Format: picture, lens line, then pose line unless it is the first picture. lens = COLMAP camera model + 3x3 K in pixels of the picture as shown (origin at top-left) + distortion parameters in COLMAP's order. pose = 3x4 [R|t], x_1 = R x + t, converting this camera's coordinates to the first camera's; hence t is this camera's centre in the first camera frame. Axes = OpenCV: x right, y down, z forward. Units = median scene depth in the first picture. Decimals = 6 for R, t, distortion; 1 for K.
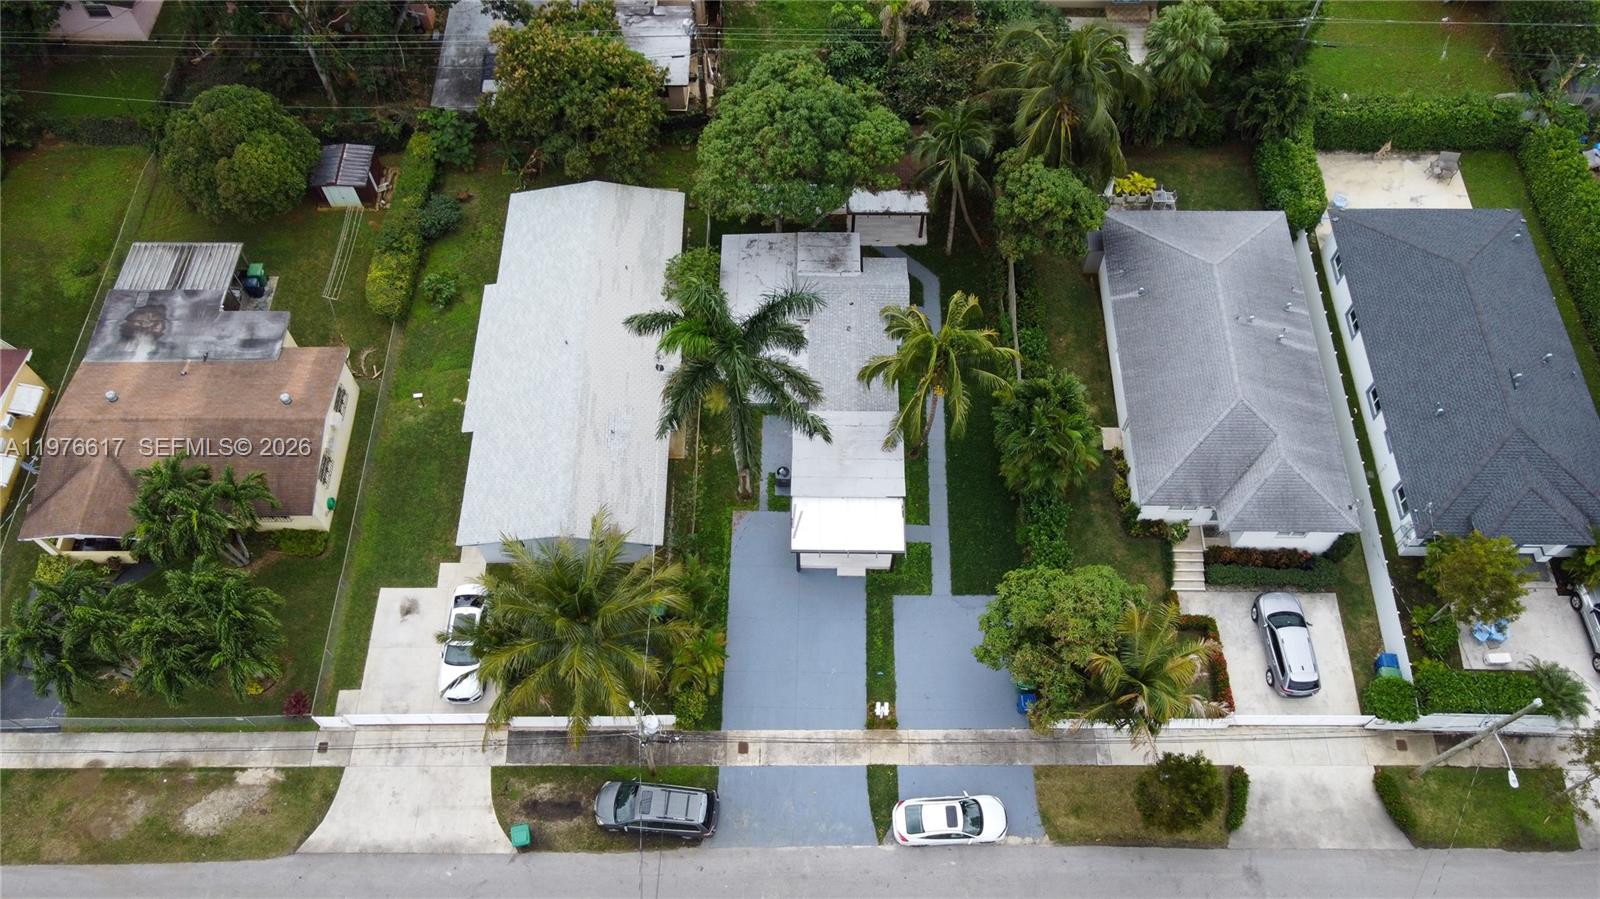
lens RADIAL K [[1222.8, 0, 800.0], [0, 1222.8, 449.5], [0, 0, 1]] dist [0.008812, 0.017205]
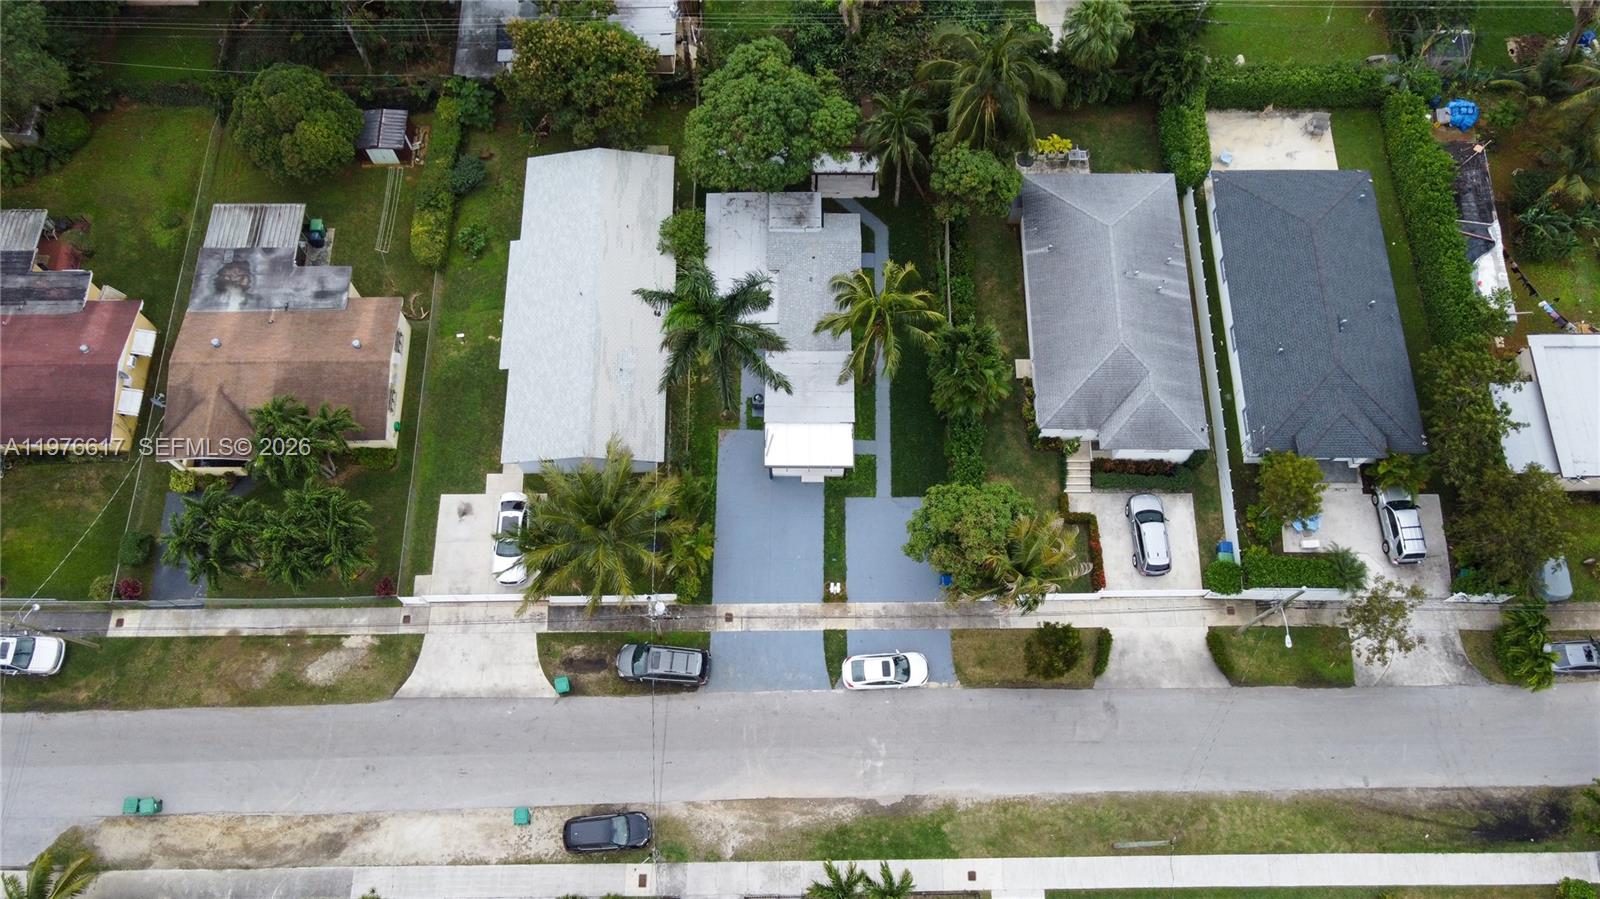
lens RADIAL K [[1223.5, 0, 800.0], [0, 1223.5, 449.5], [0, 0, 1]] dist [-0.011460, 0.064507]
pose [[0.999937, -0.006489, 0.009122, 0.018117], [0.005102, 0.989473, 0.144626, -0.118408], [-0.009965, -0.144571, 0.989444, -0.258007]]
